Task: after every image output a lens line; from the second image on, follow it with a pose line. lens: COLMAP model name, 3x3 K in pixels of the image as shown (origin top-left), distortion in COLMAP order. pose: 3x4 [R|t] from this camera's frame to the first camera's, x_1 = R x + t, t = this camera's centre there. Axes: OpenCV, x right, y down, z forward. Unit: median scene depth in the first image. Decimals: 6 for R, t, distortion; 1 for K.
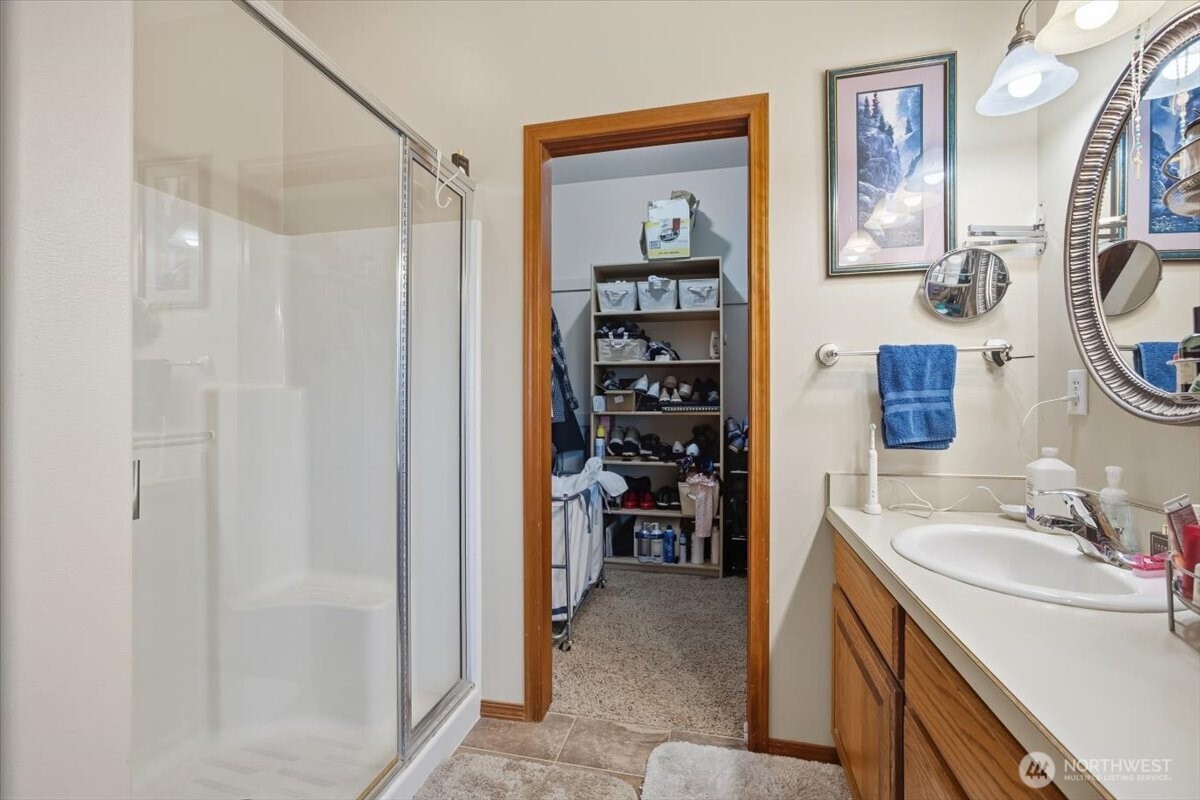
lens RADIAL K [[497.5, 0, 601.8], [0, 497.5, 397.5], [0, 0, 1]] dist [-0.010111, 0.001419]
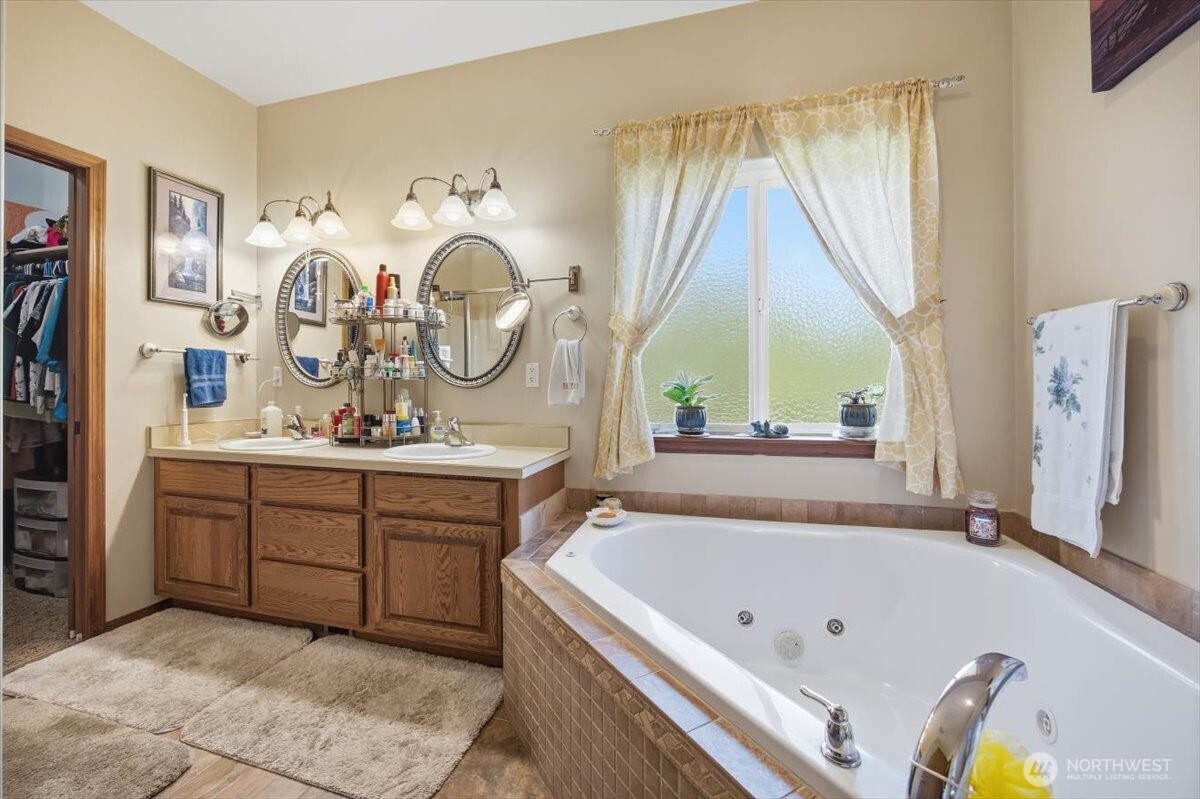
lens RADIAL K [[497.5, 0, 597.4], [0, 497.5, 386.8], [0, 0, 1]] dist [-0.010111, 0.001419]
pose [[0.036312, -0.002927, 0.999336, -1.098087], [0.001133, 0.999995, 0.002888, 0.026401], [-0.999340, 0.001028, 0.036315, -0.479125]]
